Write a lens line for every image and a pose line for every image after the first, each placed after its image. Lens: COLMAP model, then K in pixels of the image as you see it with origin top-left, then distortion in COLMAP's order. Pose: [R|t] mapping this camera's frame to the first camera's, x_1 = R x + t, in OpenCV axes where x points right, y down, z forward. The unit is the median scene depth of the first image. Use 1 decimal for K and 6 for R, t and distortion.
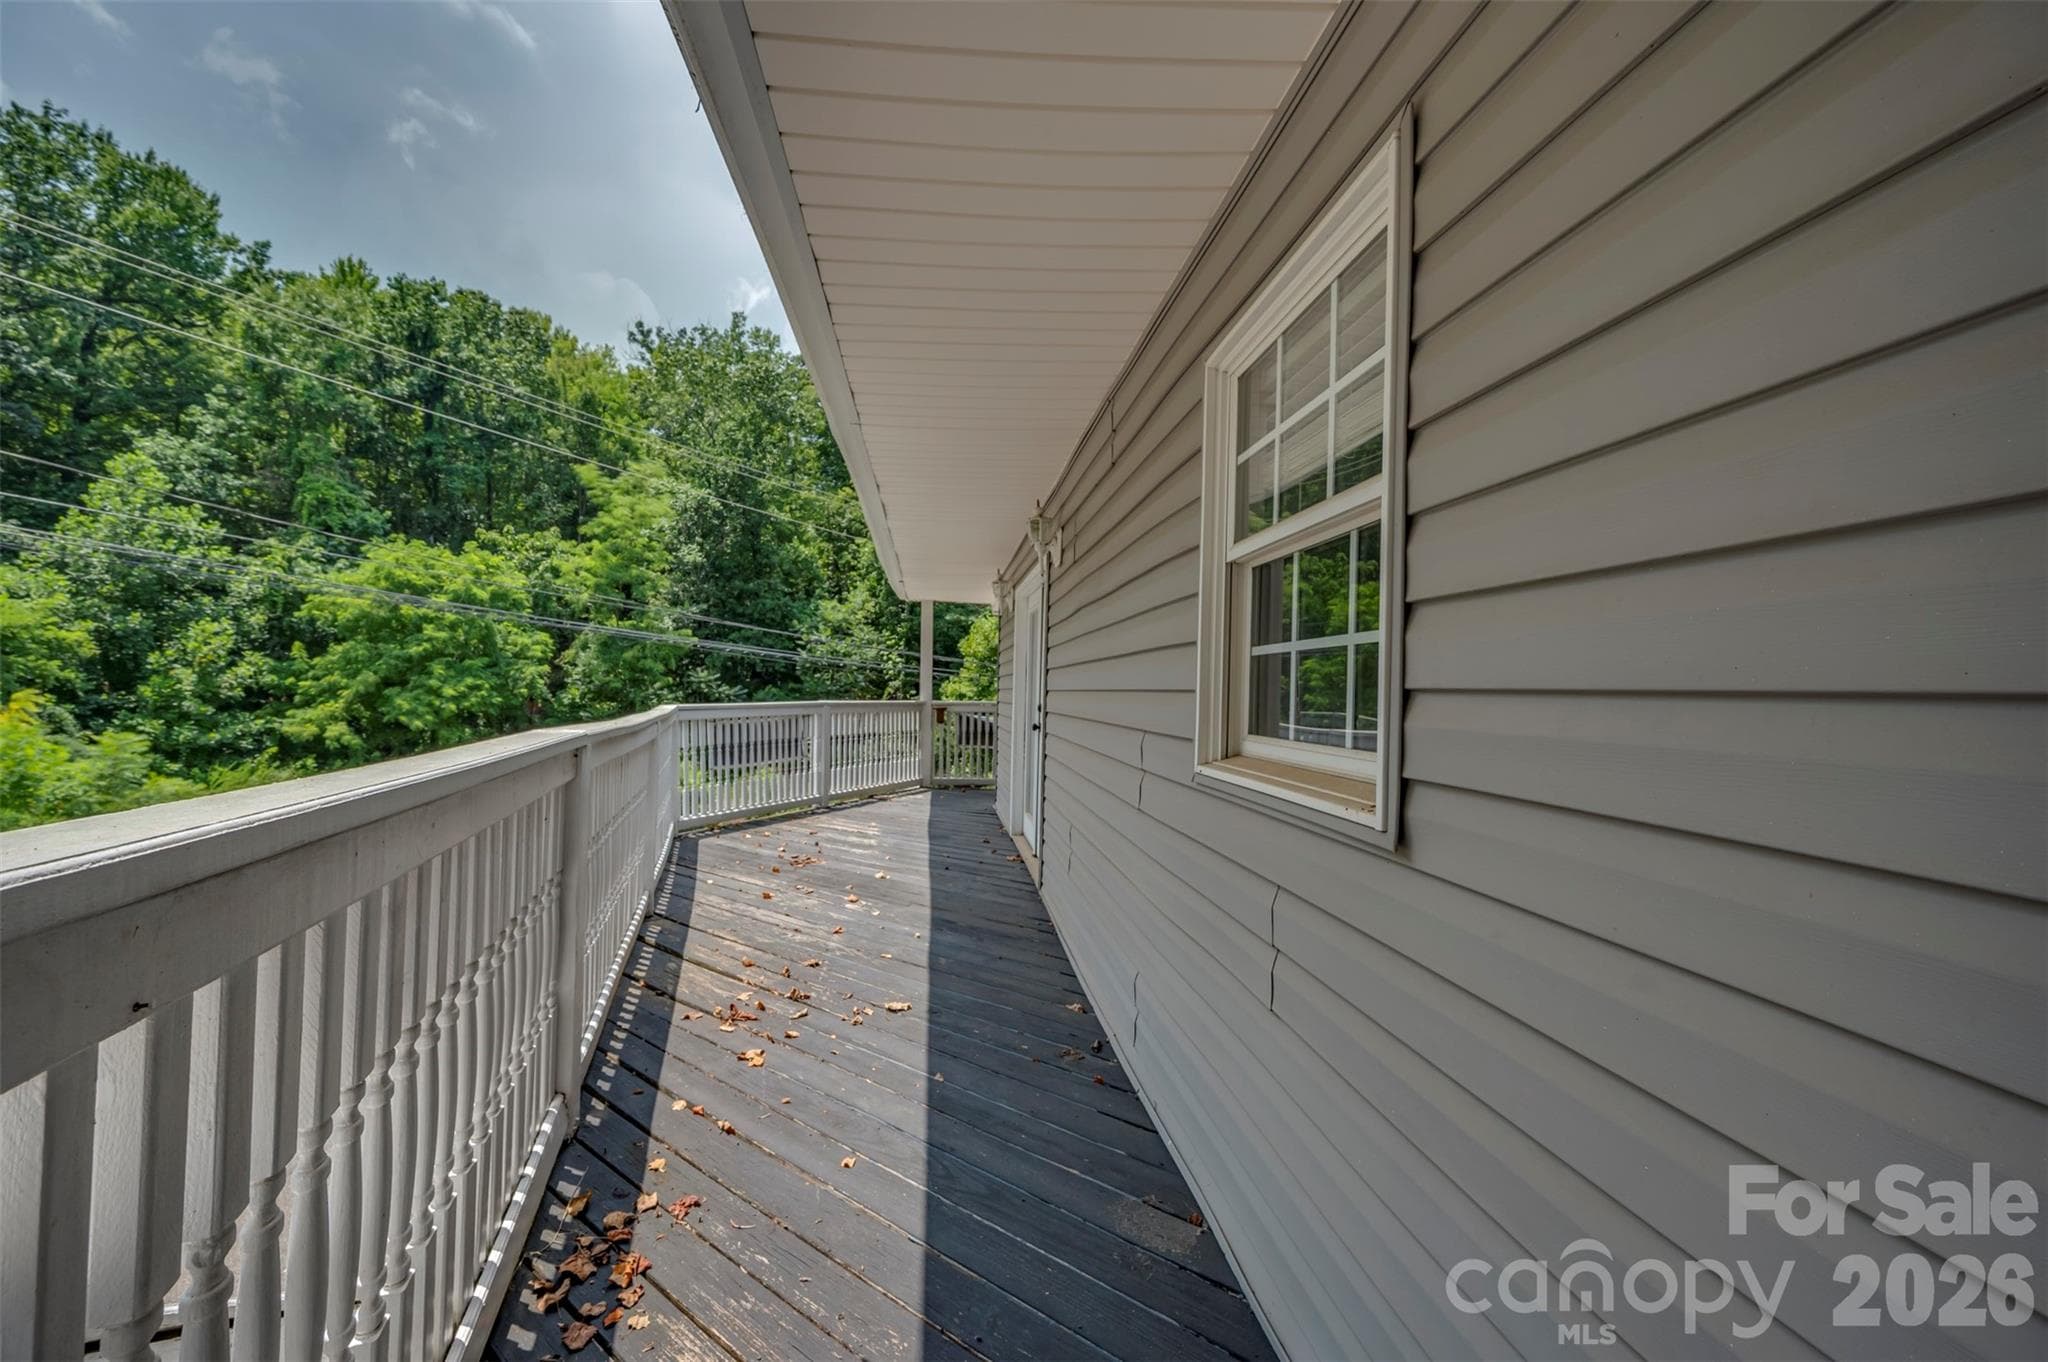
lens RADIAL K [[820.0, 0, 1033.3], [0, 820.0, 671.7], [0, 0, 1]] dist [-0.003652, -0.000188]
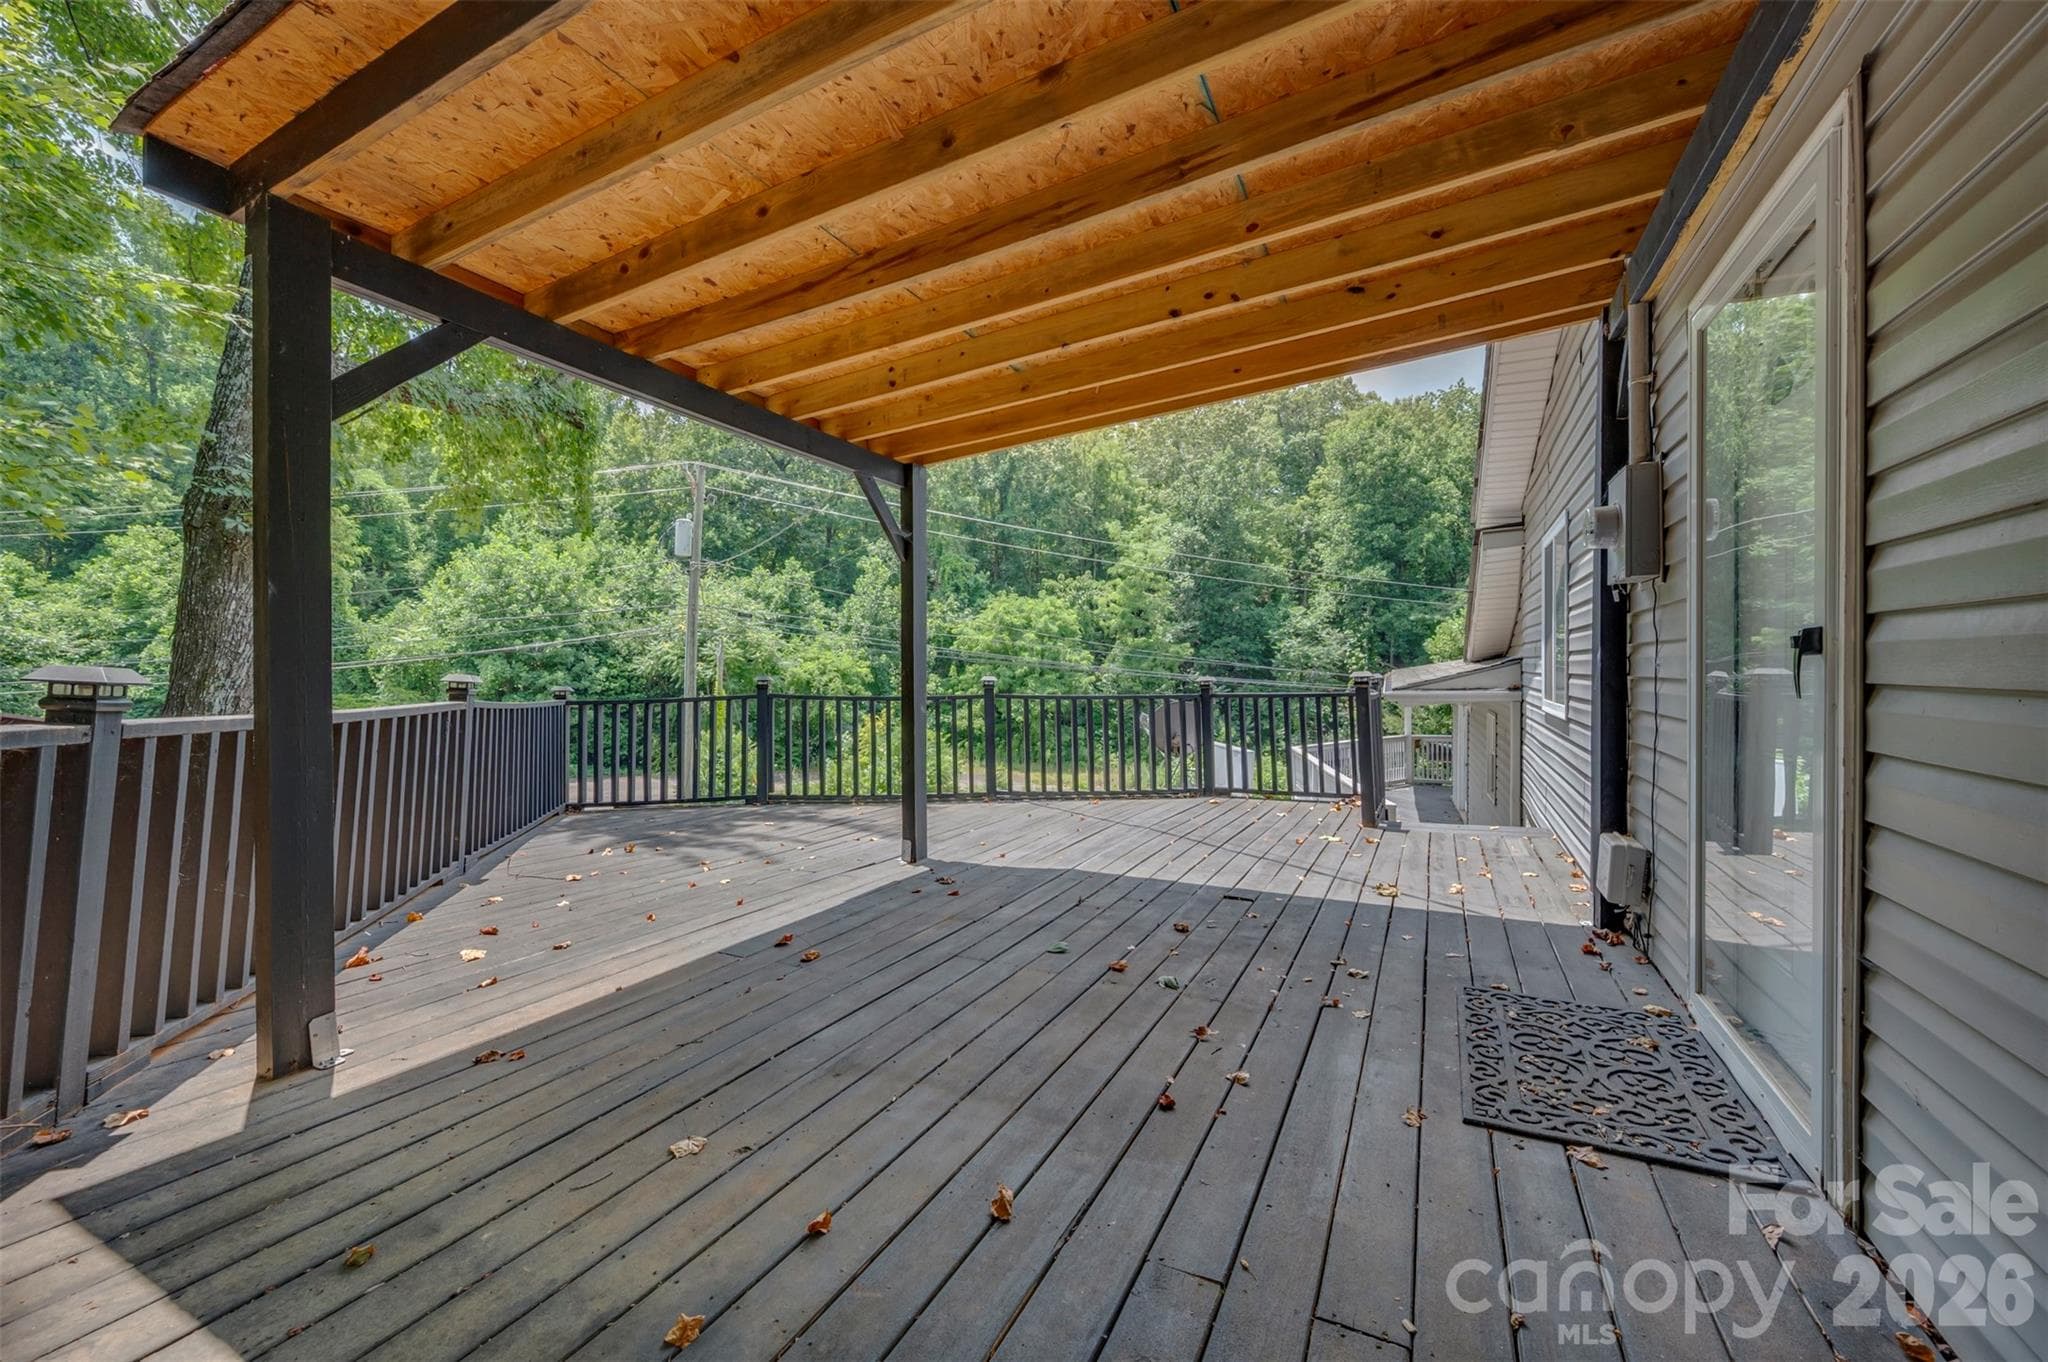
lens RADIAL K [[820.0, 0, 1033.3], [0, 820.0, 671.7], [0, 0, 1]] dist [-0.003652, -0.000188]
pose [[0.859215, -0.025051, -0.511001, 0.019617], [0.037577, 0.999193, 0.014200, -0.037001], [0.510233, -0.031403, 0.859463, -0.220061]]
